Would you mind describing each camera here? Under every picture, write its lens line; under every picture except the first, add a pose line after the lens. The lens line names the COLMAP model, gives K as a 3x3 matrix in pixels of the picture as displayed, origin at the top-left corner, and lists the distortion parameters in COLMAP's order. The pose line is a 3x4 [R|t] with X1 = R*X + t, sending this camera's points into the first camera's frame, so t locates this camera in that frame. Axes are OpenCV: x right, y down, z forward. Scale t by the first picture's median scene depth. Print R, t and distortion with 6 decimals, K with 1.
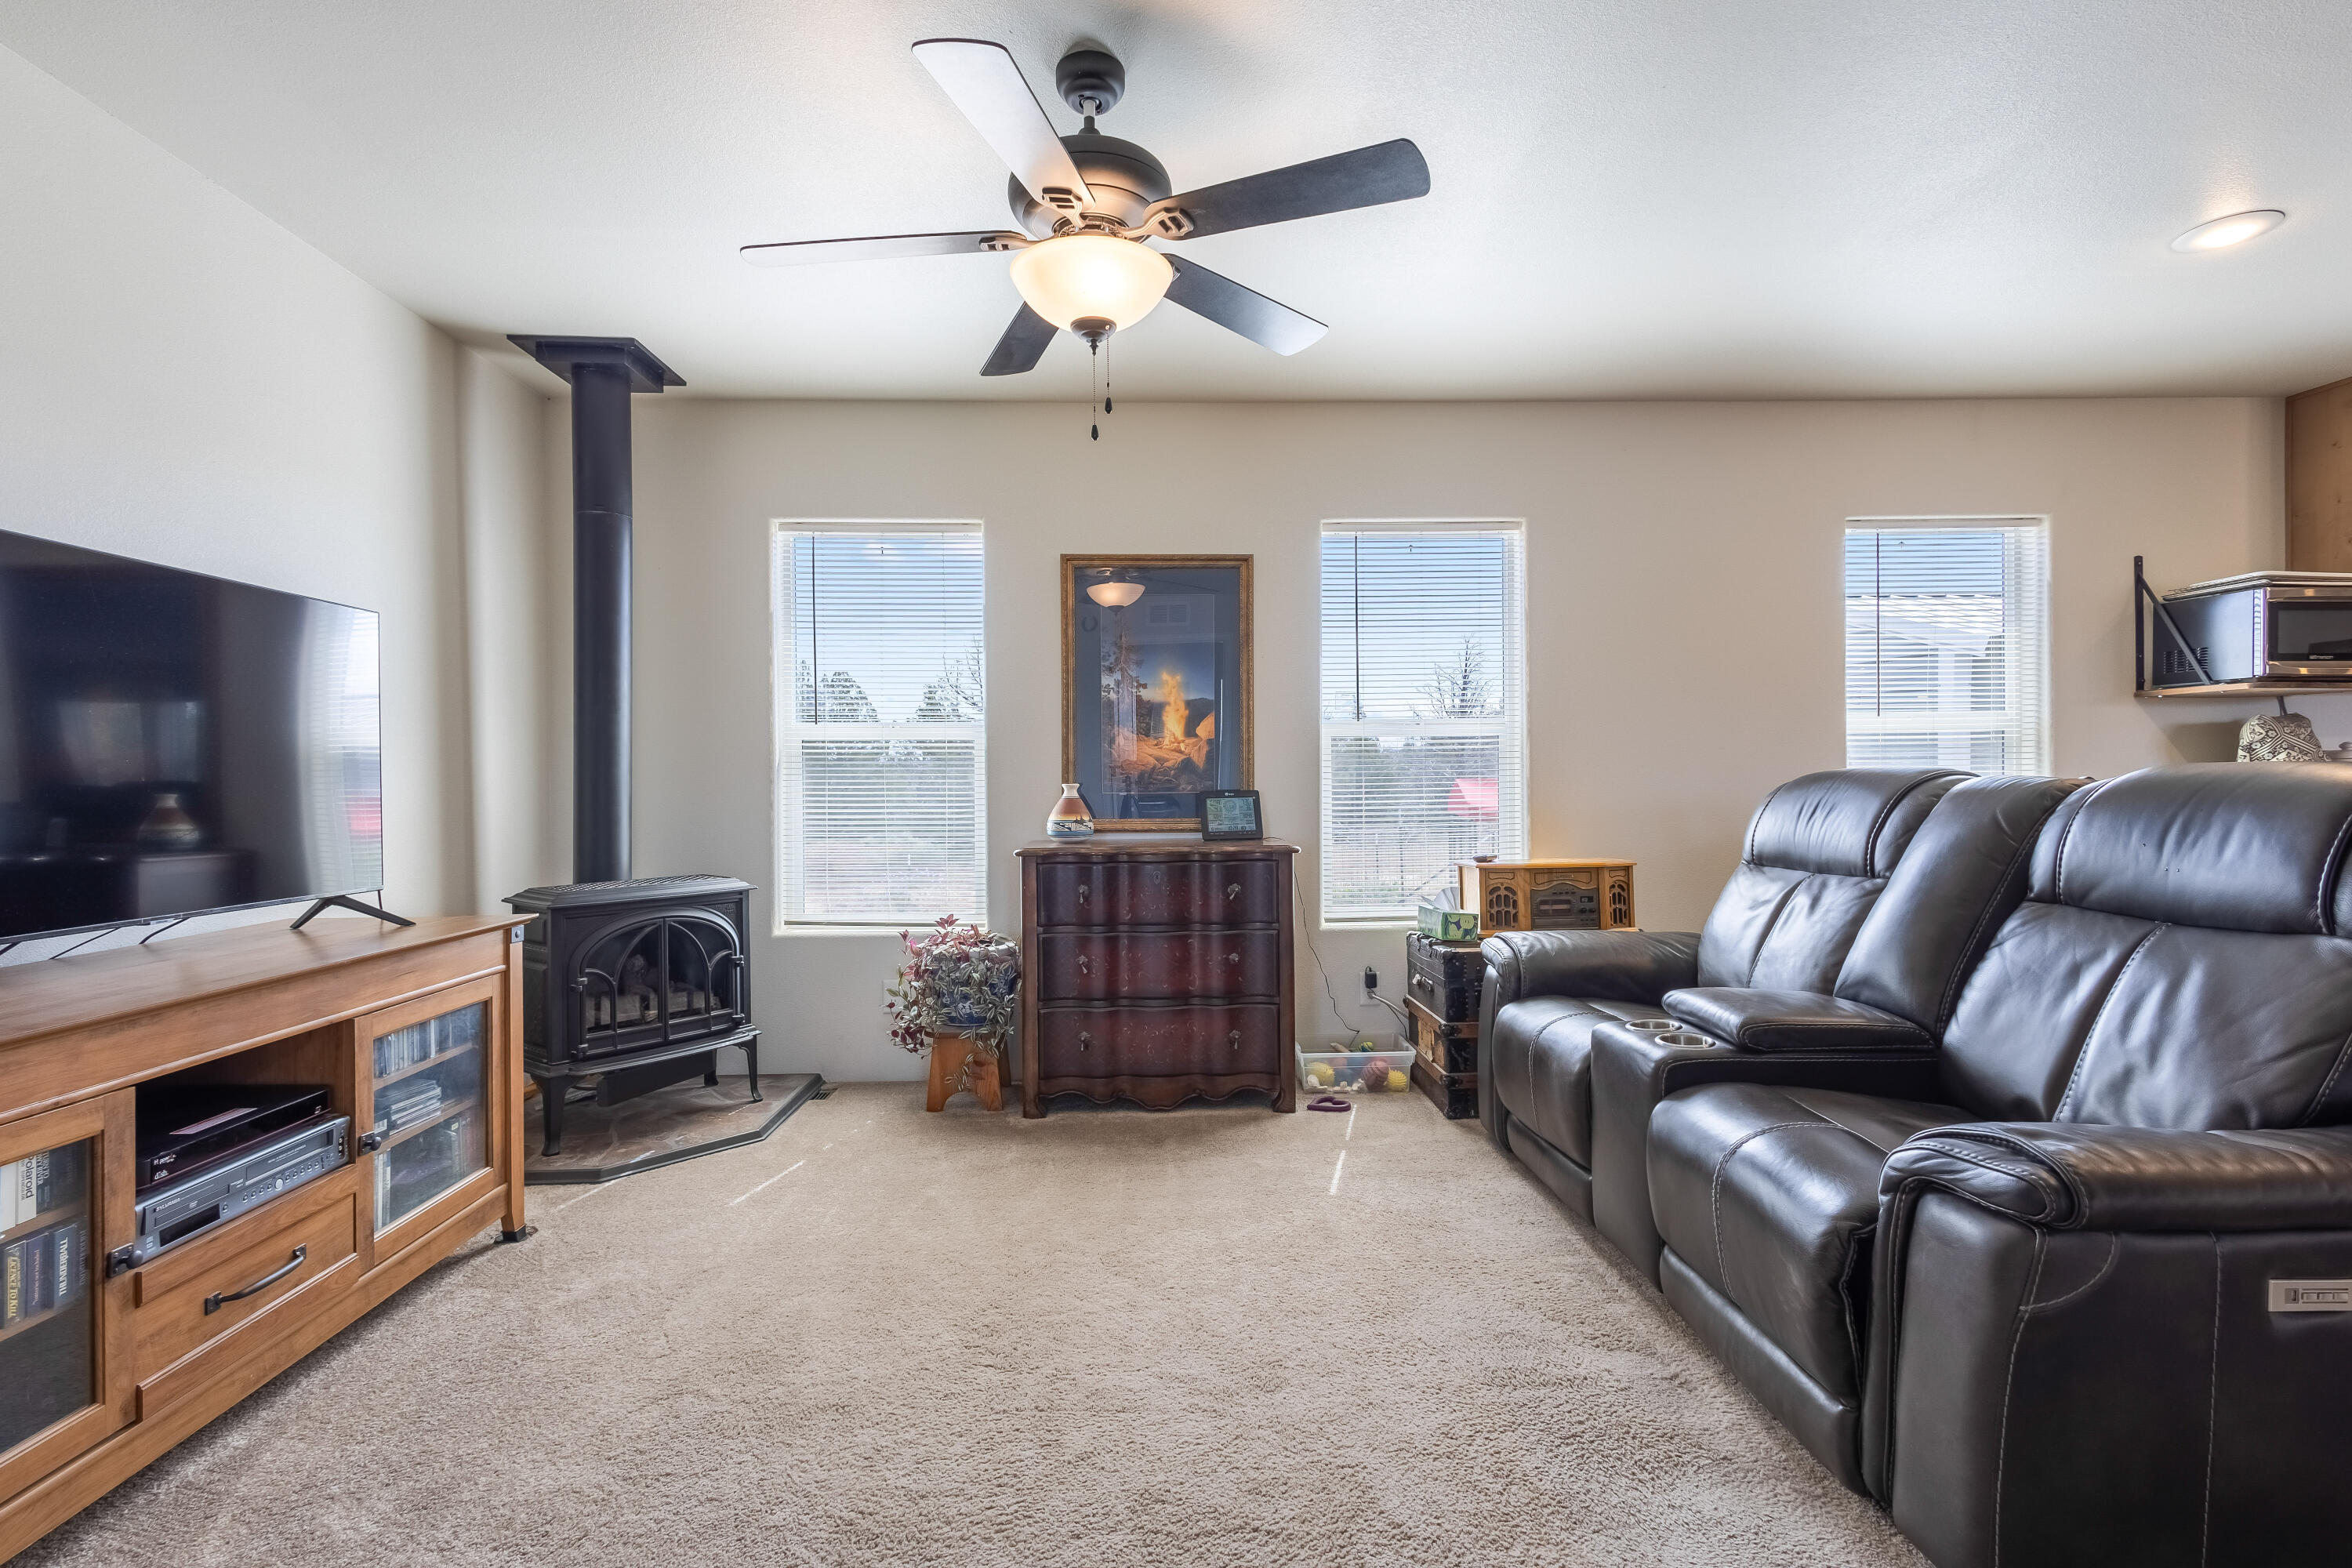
lens RADIAL K [[1080.7, 0, 1170.8], [0, 1080.7, 775.7], [0, 0, 1]] dist [0.011819, -0.001287]
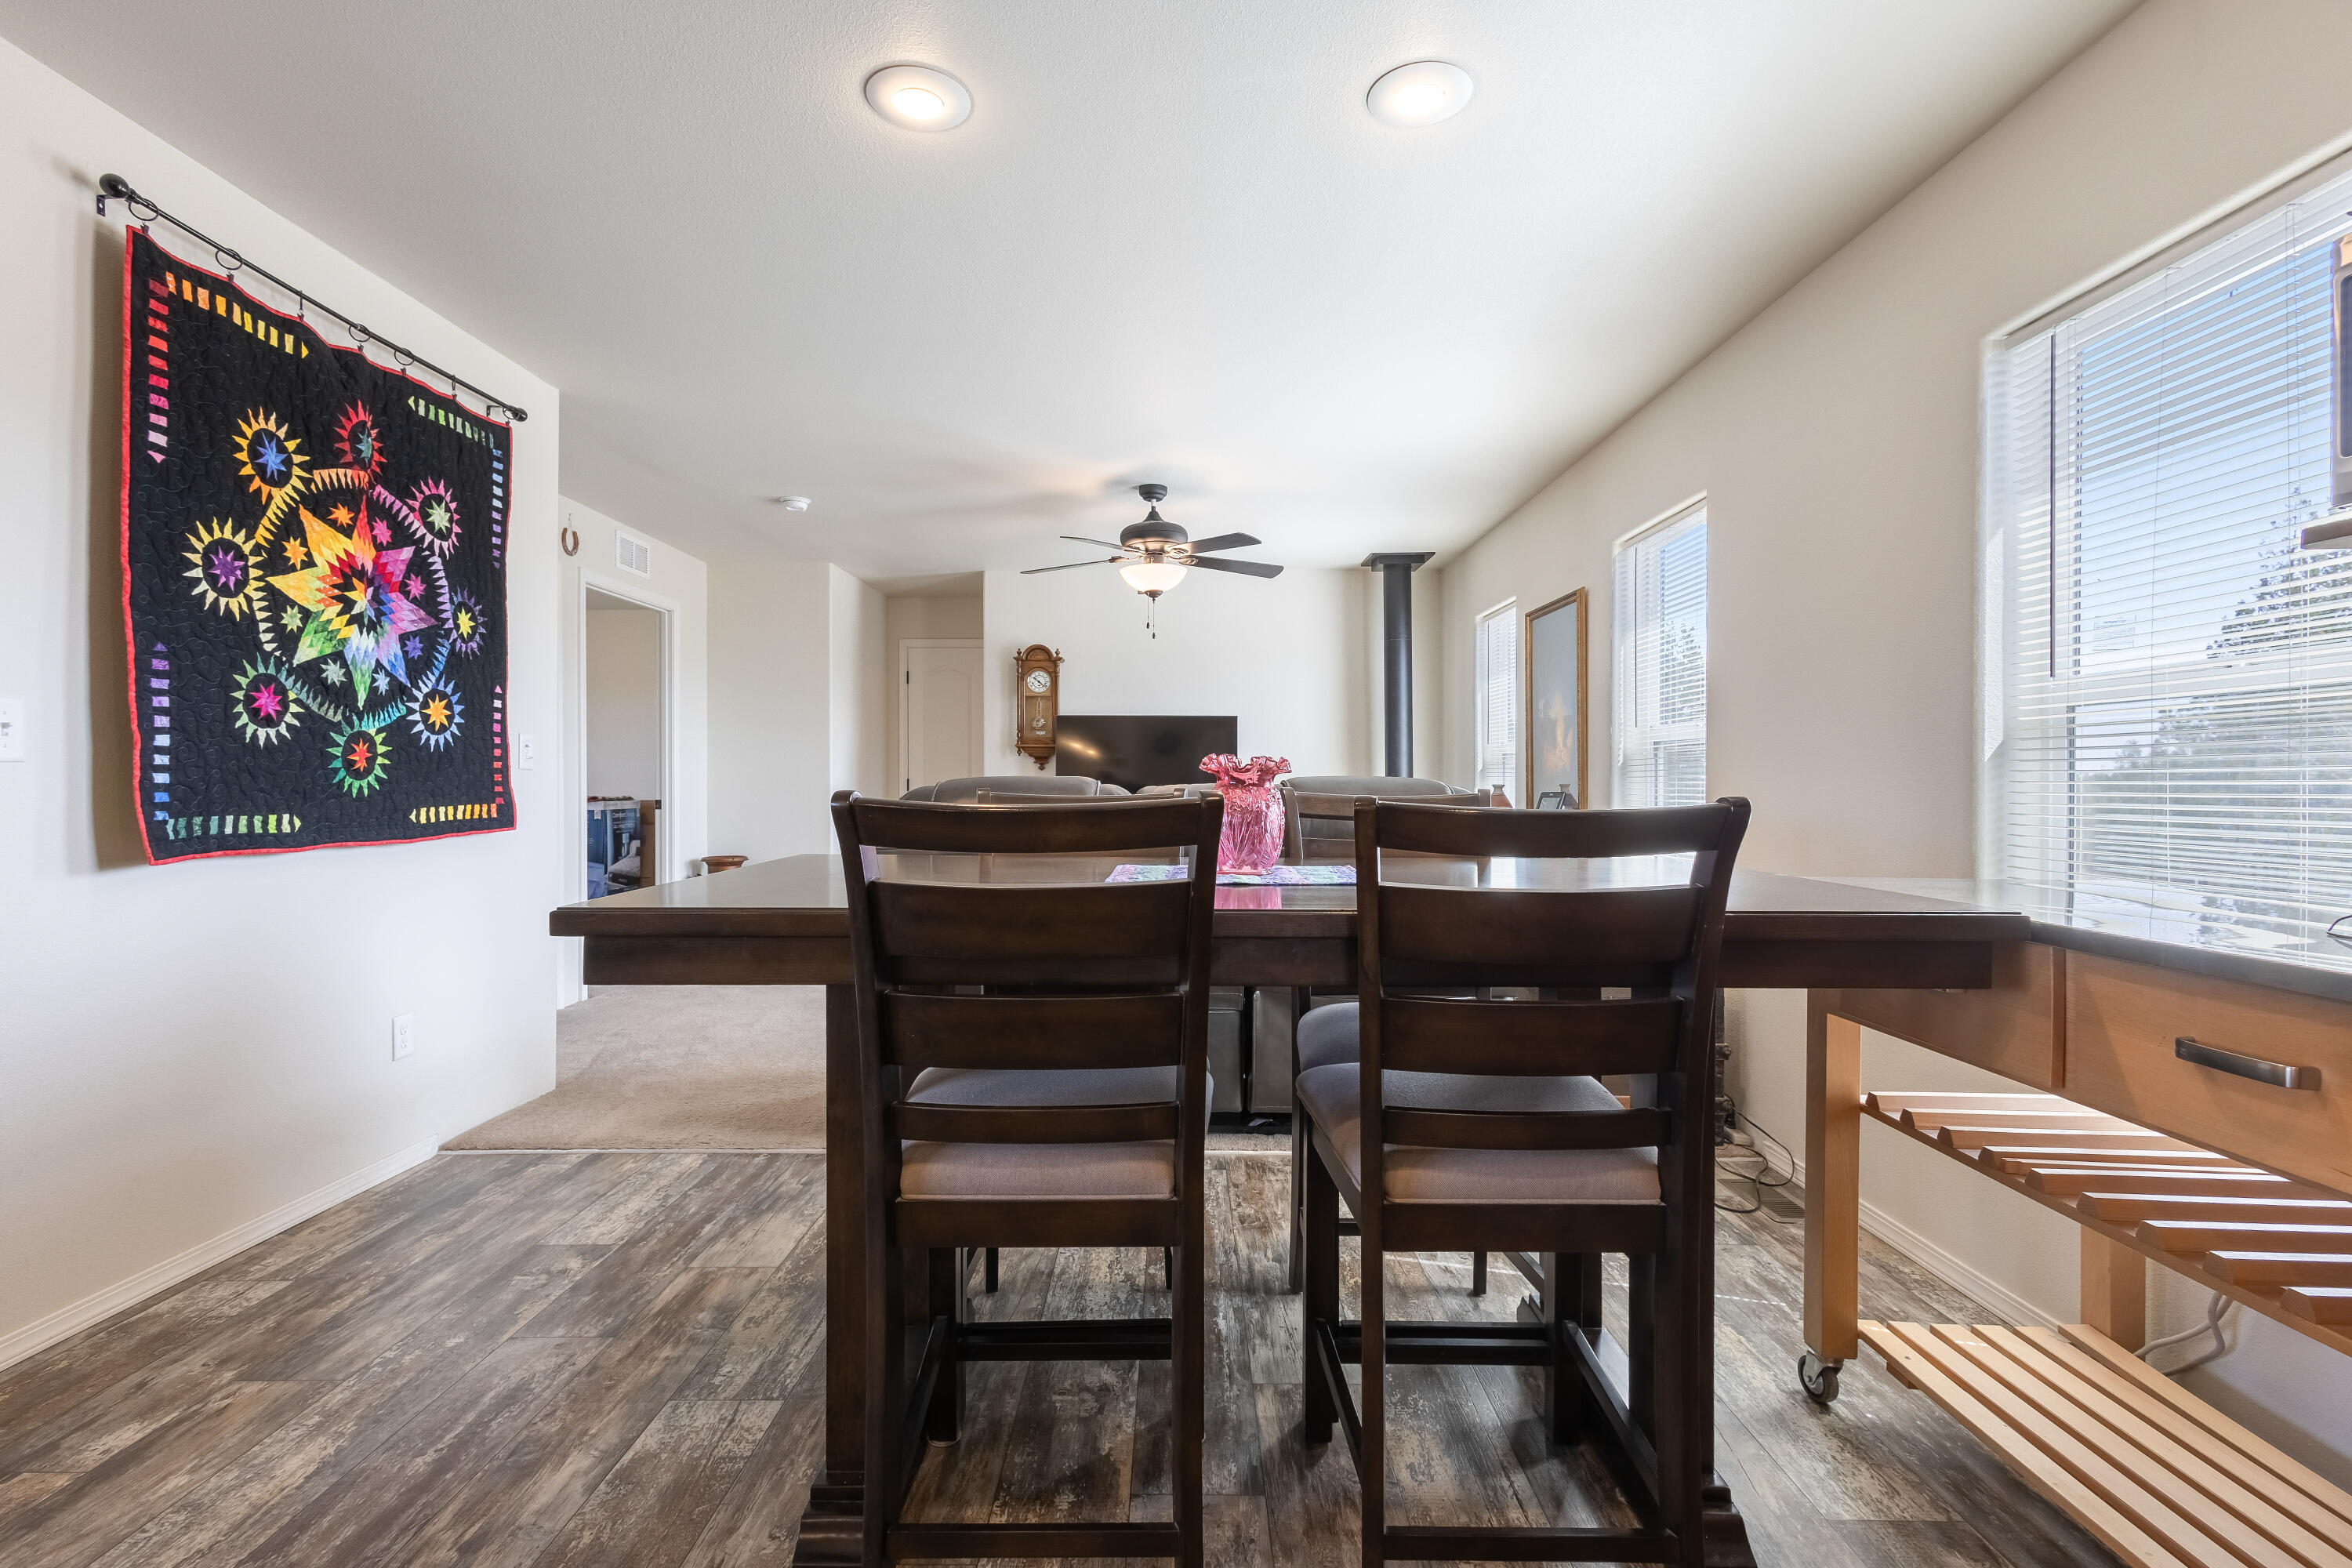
lens RADIAL K [[1094.2, 0, 1170.0], [0, 1094.2, 781.9], [0, 0, 1]] dist [0.013880, -0.000595]
pose [[-0.045041, 0.010497, -0.998930, 1.433286], [0.001250, 0.999945, 0.010452, -0.011777], [0.998984, -0.000778, -0.045051, 0.698250]]
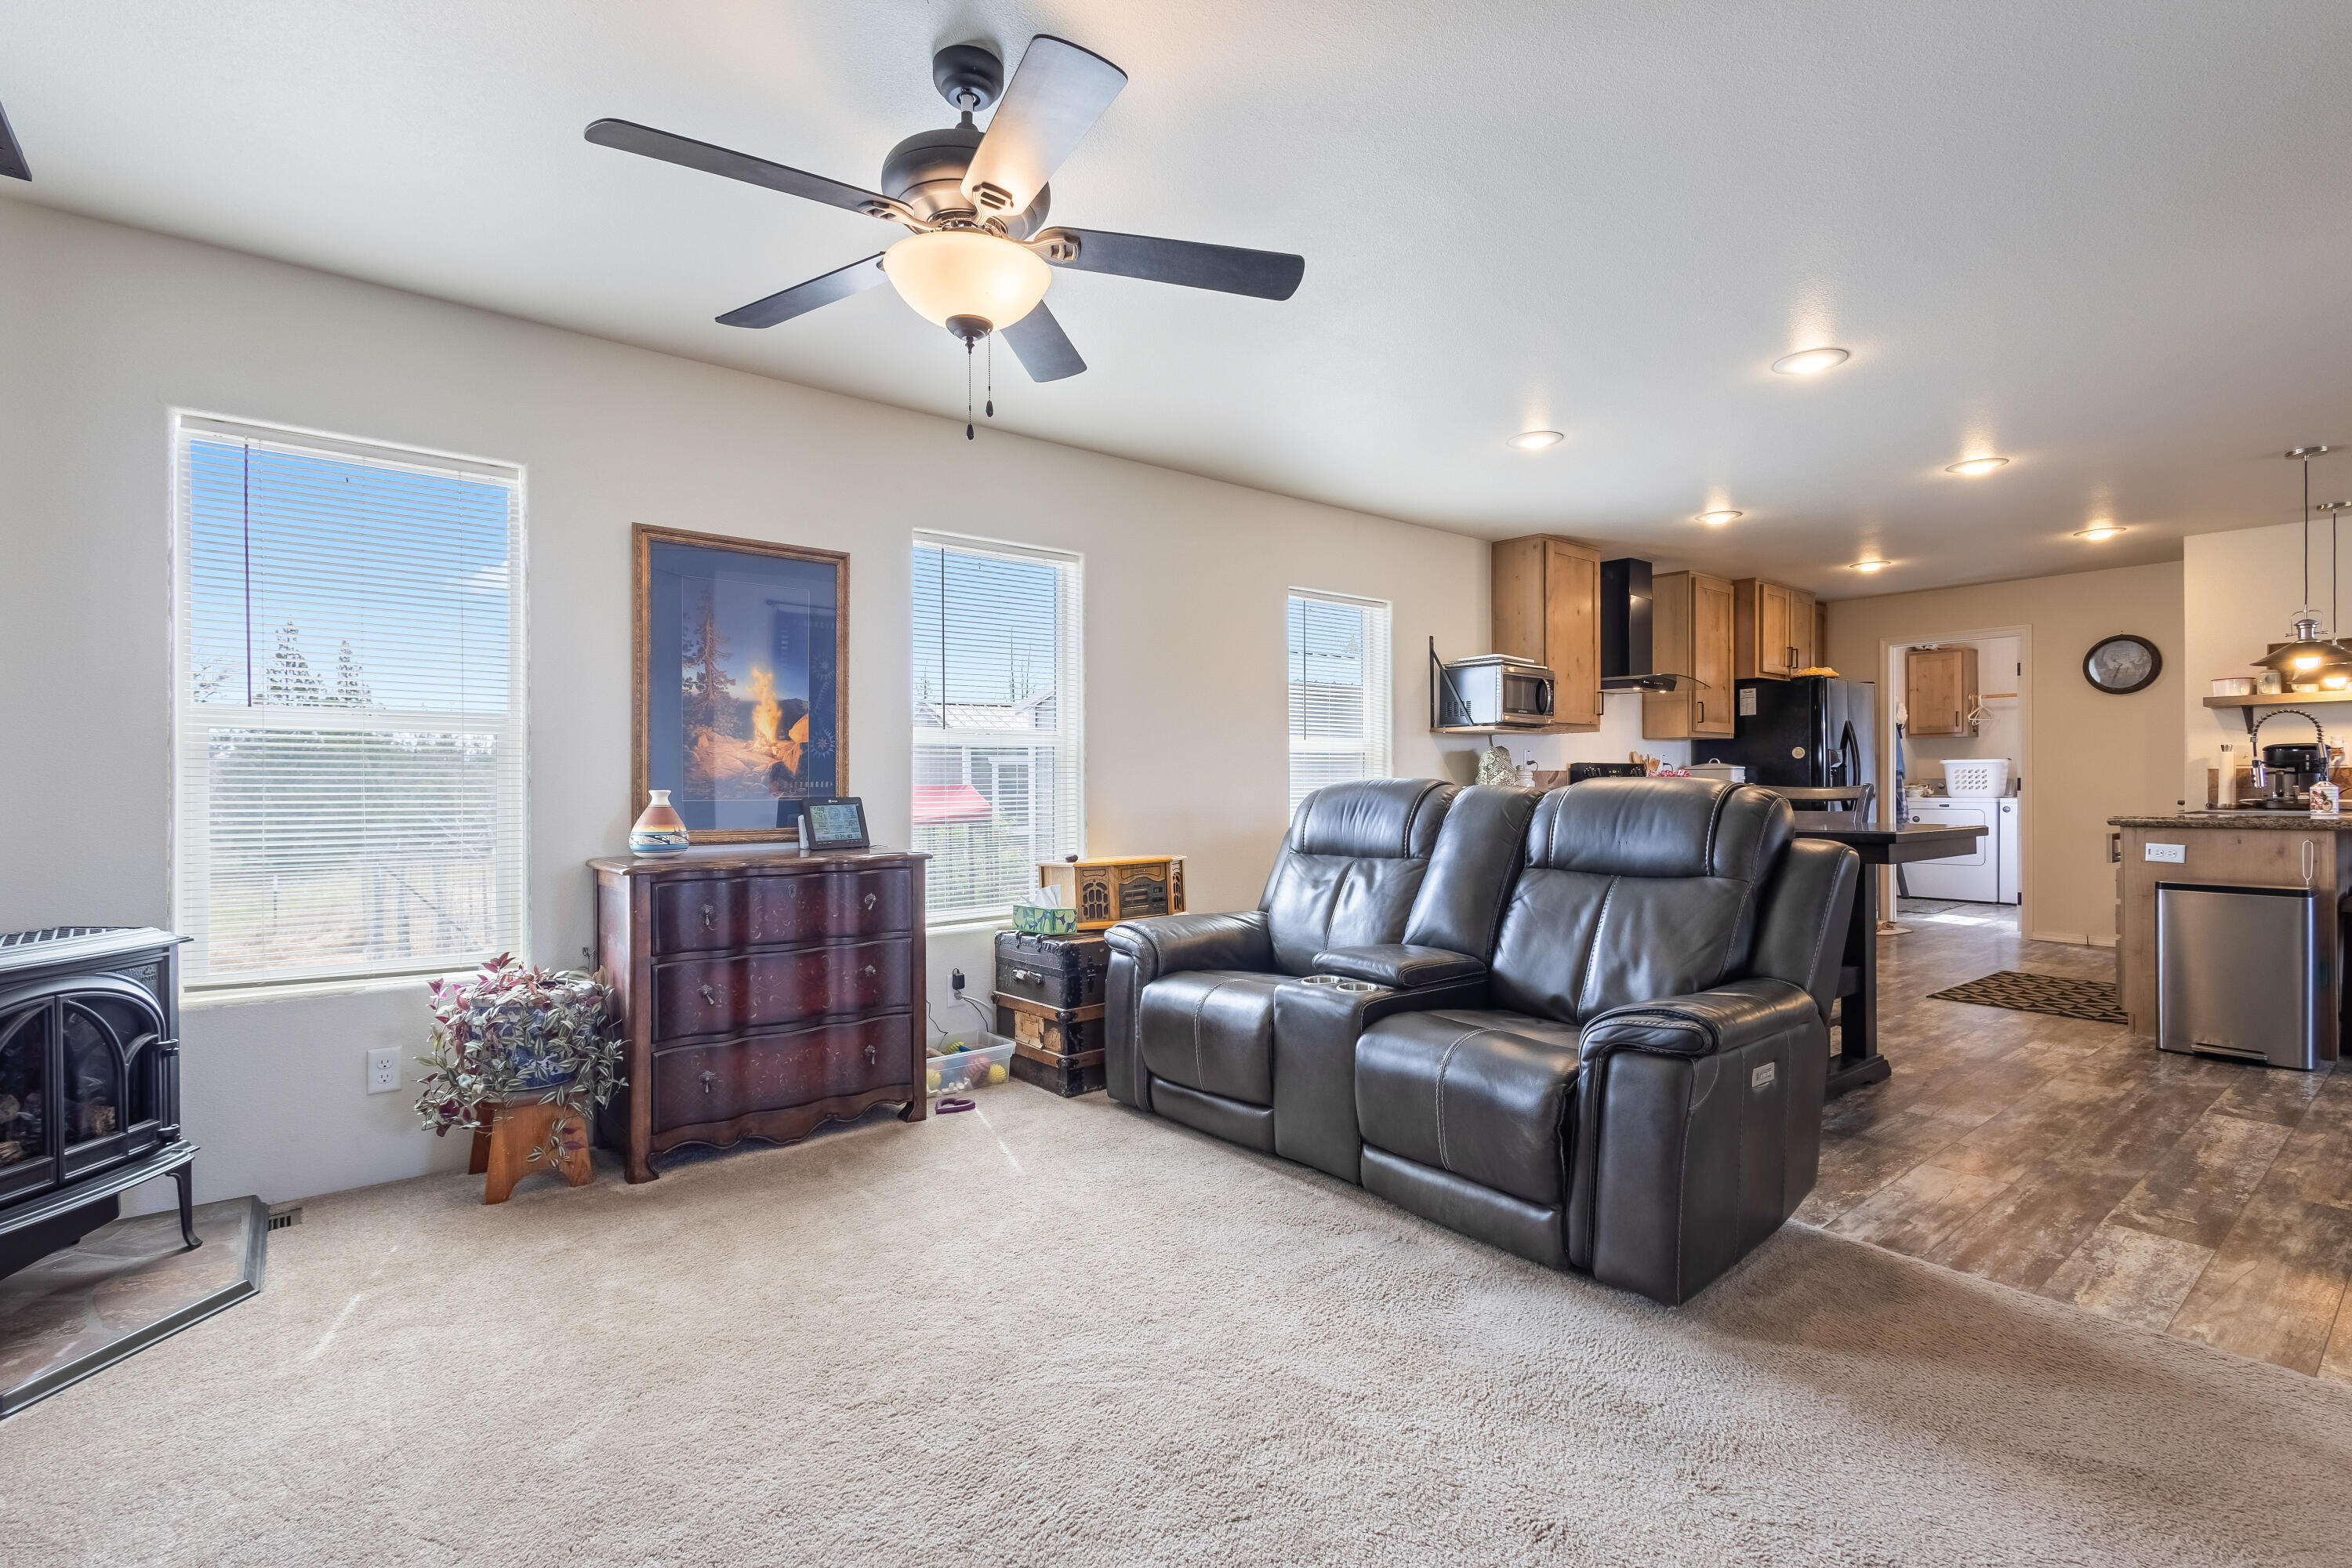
lens RADIAL K [[1080.7, 0, 1170.8], [0, 1080.7, 775.7], [0, 0, 1]] dist [0.011819, -0.001287]
pose [[0.796491, 0.009968, 0.604568, -0.316303], [-0.004827, 0.999937, -0.010128, 0.002862], [-0.604631, 0.005148, 0.796489, 0.065162]]
